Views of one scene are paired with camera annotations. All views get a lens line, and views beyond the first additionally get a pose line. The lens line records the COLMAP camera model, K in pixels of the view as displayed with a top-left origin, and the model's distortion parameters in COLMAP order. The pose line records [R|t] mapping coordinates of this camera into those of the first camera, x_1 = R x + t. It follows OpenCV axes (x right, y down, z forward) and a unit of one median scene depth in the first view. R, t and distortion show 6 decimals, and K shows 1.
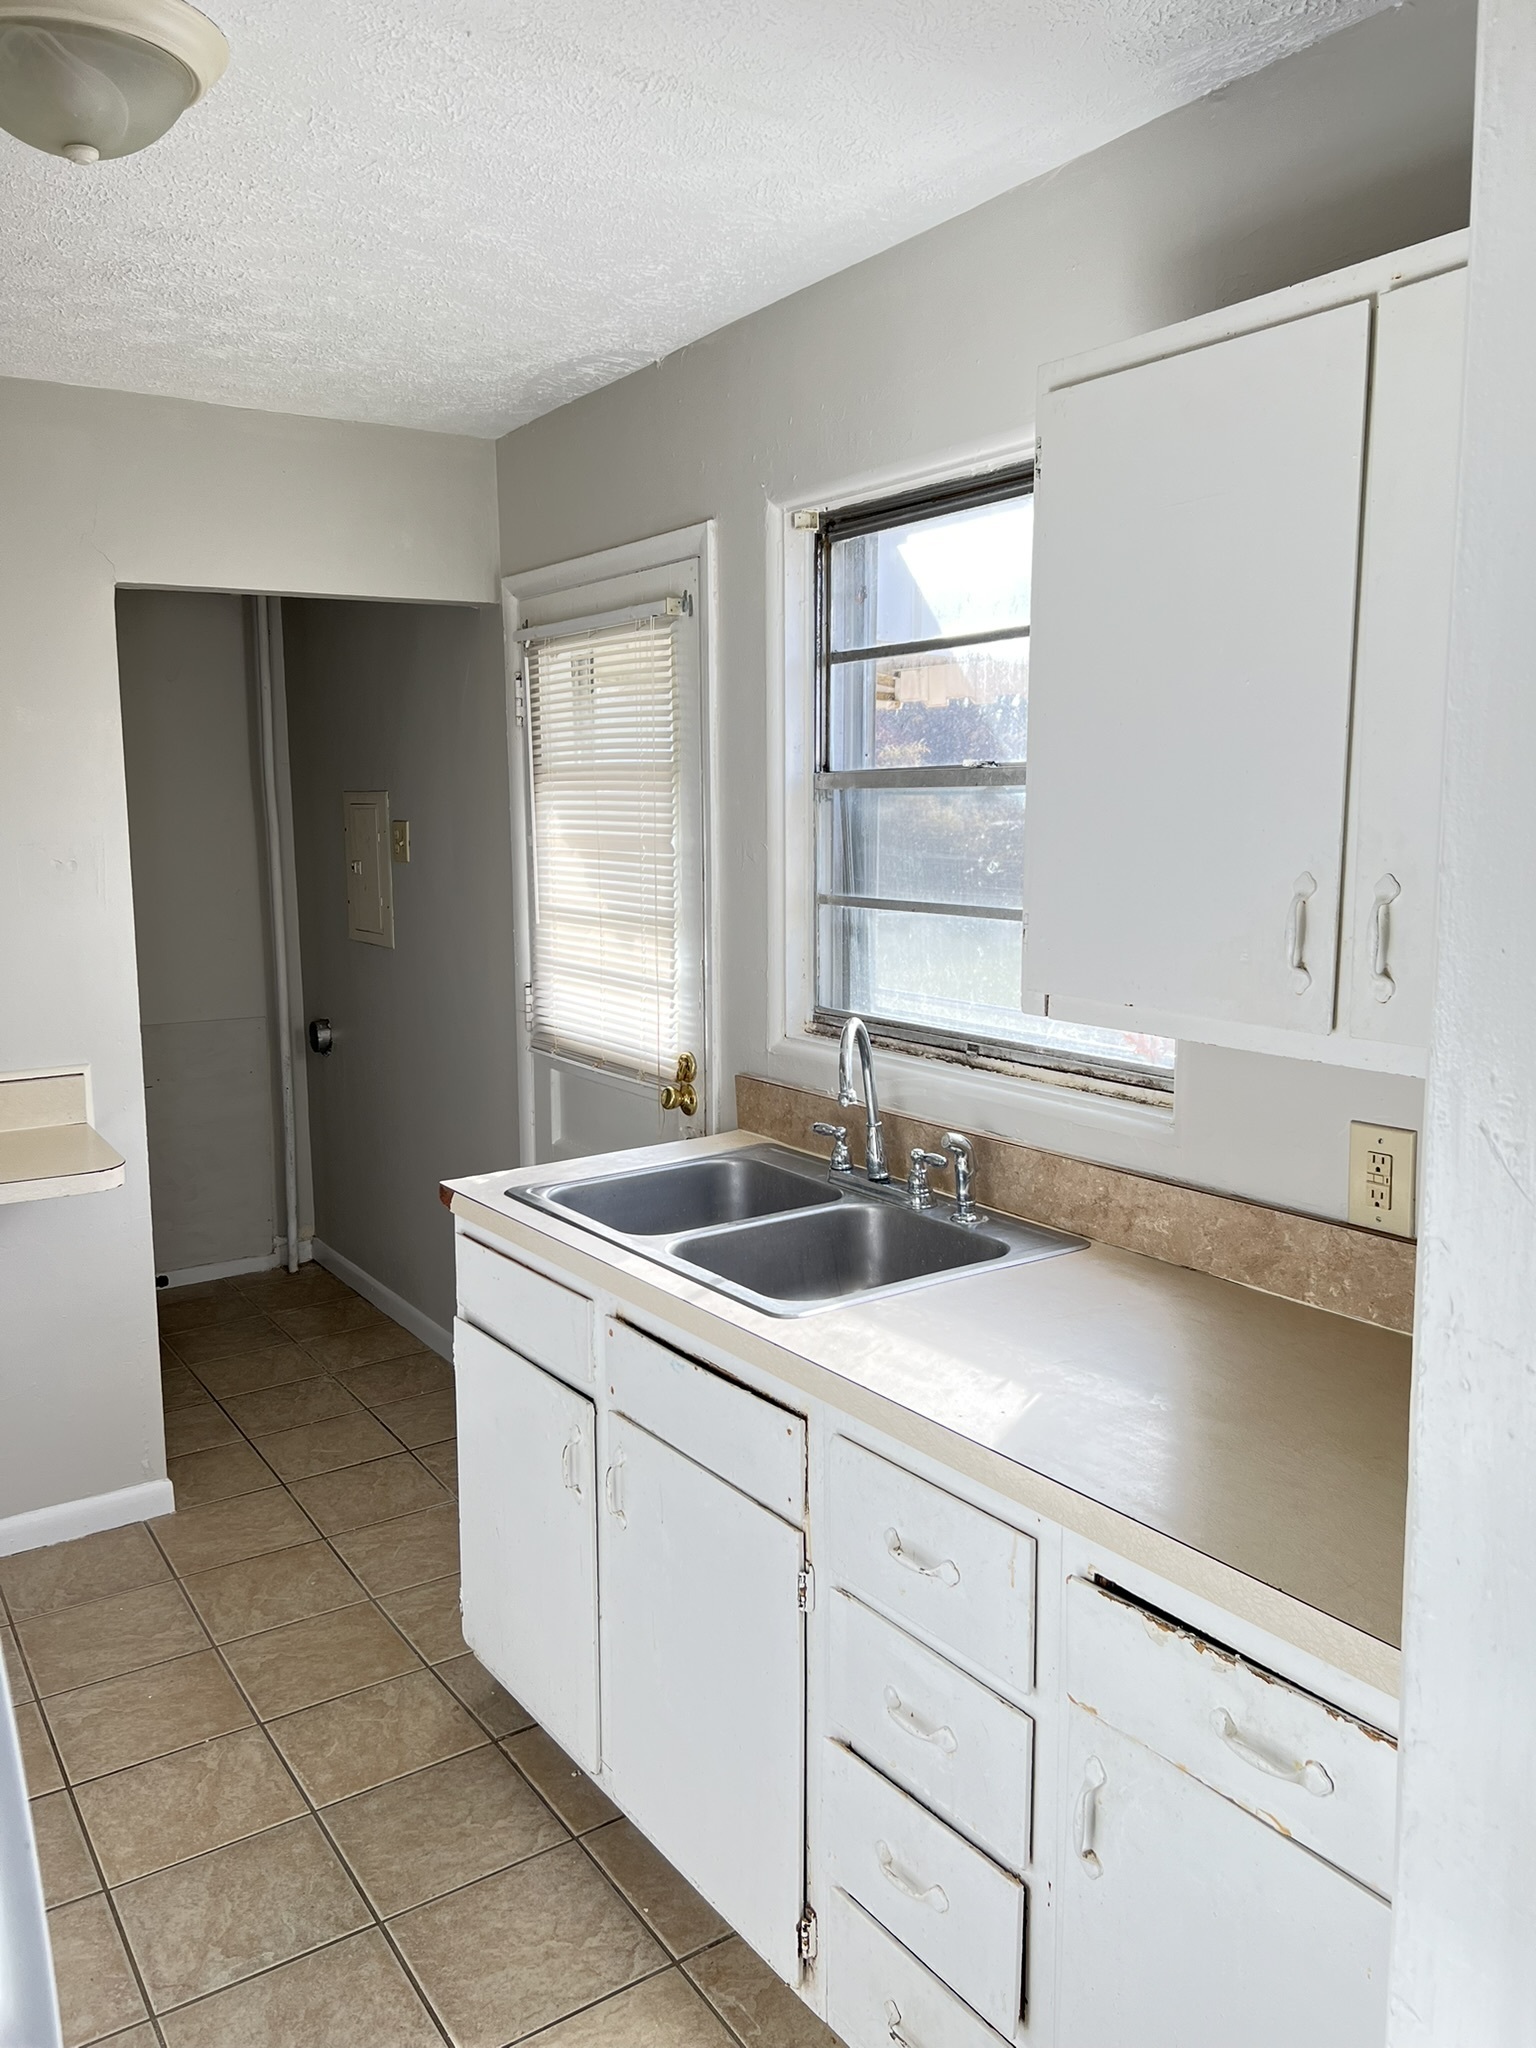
lens RADIAL K [[1561.3, 0, 770.2], [0, 1561.3, 1018.8], [0, 0, 1]] dist [0.032954, -0.041049]
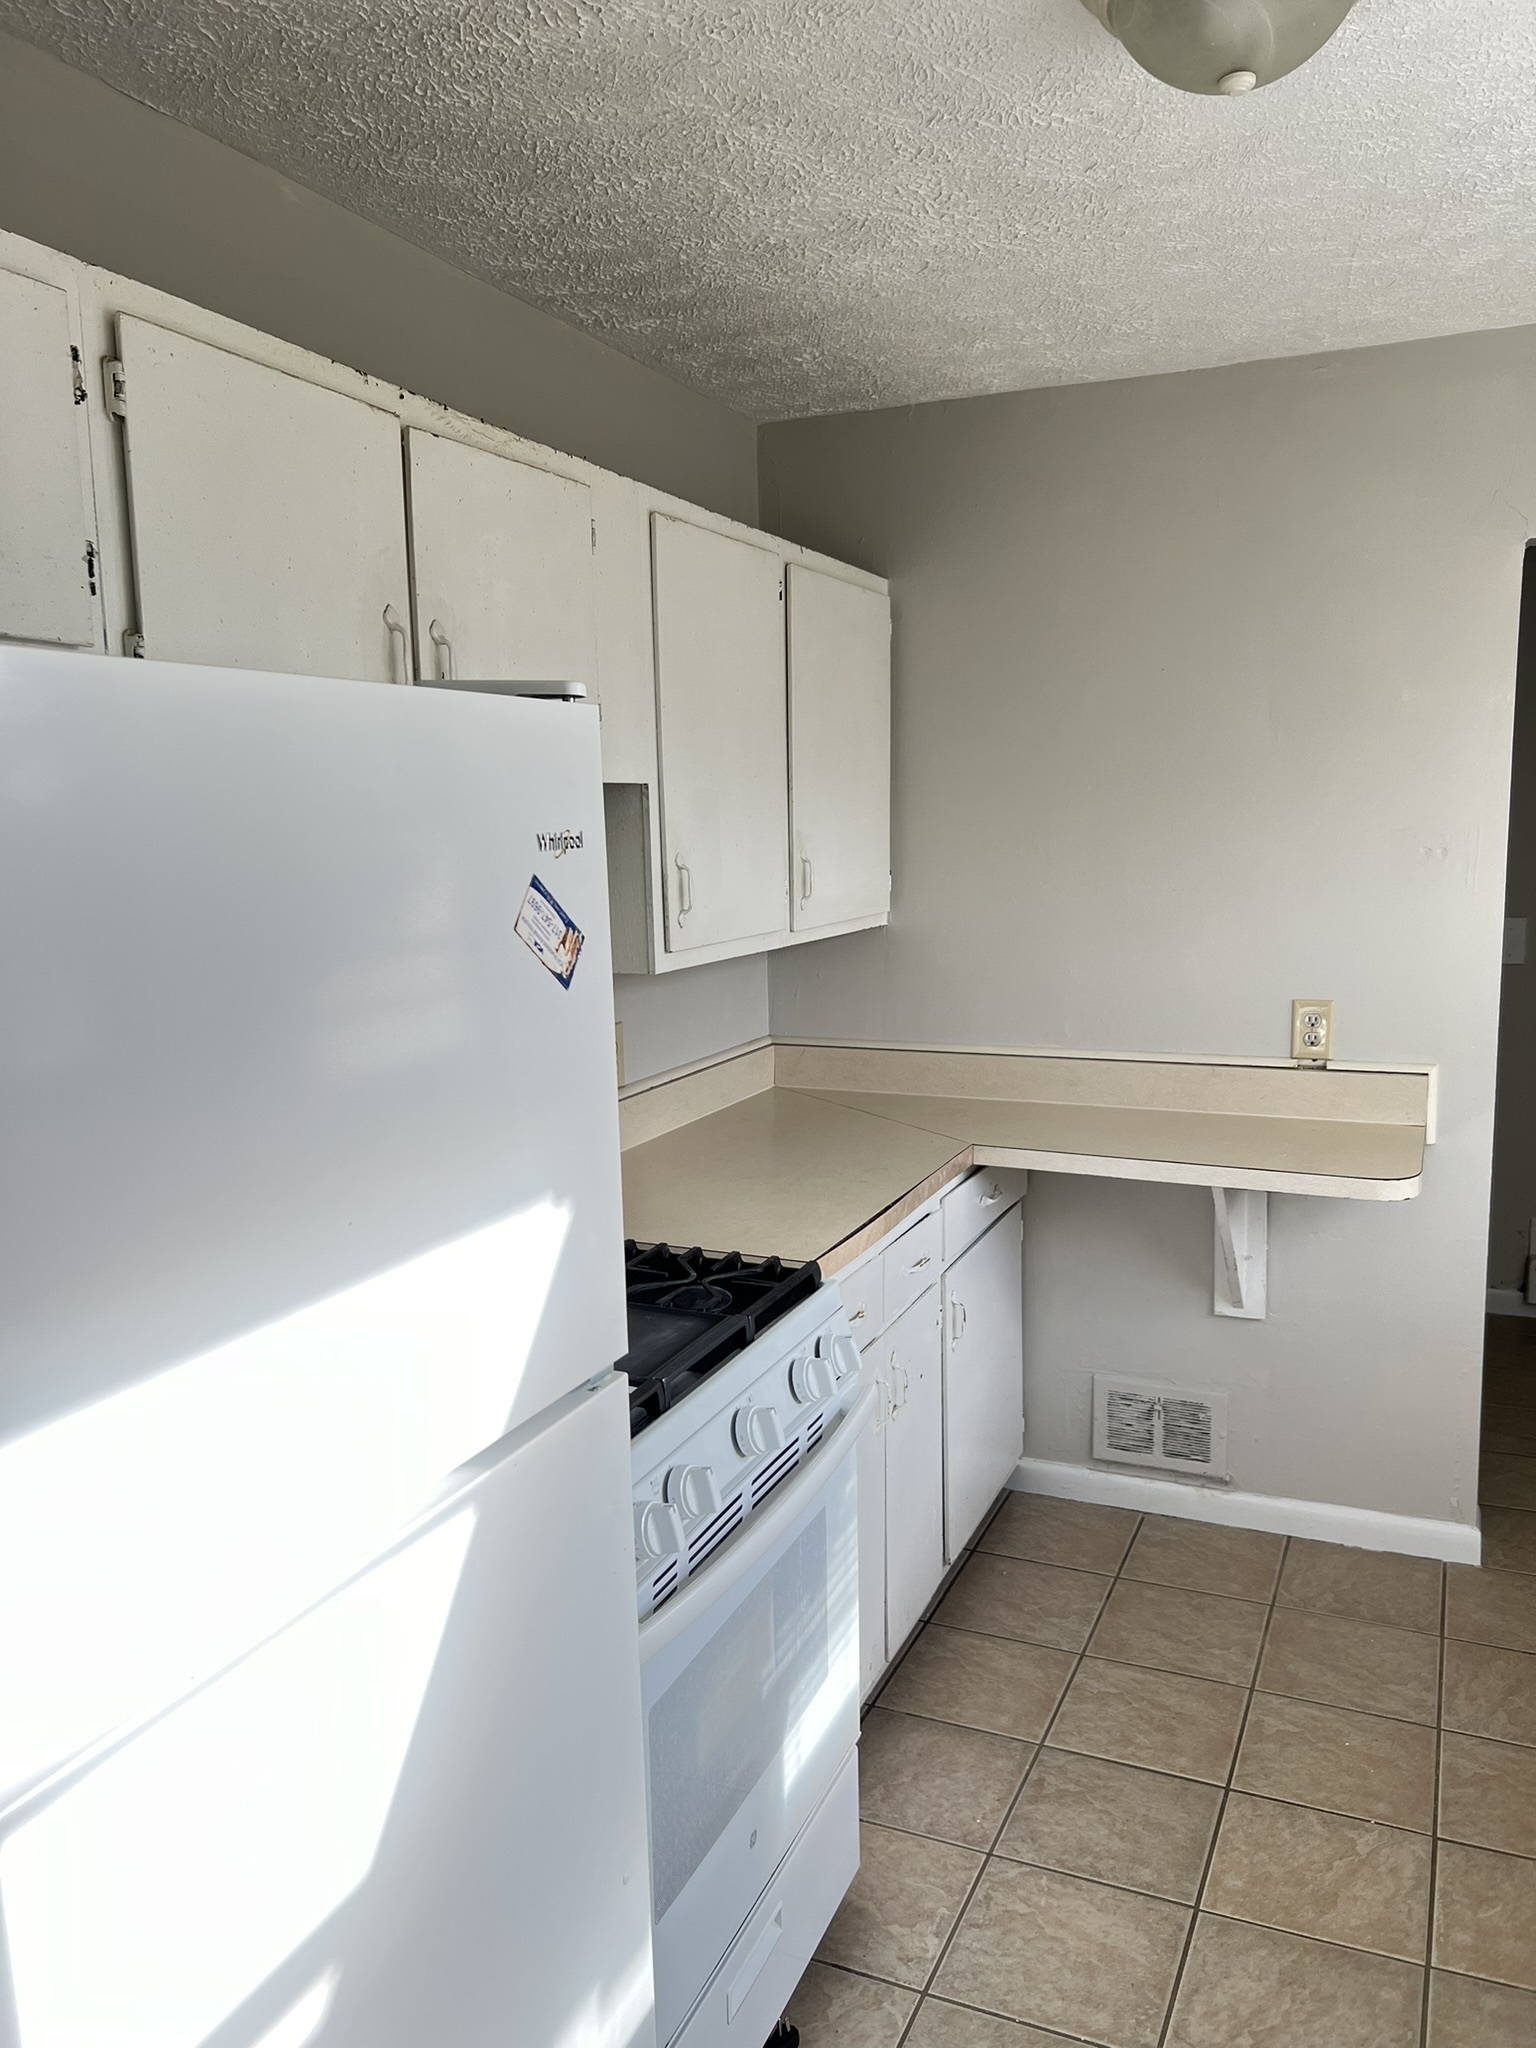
lens RADIAL K [[1561.3, 0, 773.4], [0, 1561.3, 1019.2], [0, 0, 1]] dist [0.032954, -0.041049]
pose [[0.546972, 0.127441, -0.827394, 0.151619], [-0.113195, 0.990527, 0.077737, -0.033628], [0.829463, 0.051137, 0.556216, 0.189753]]
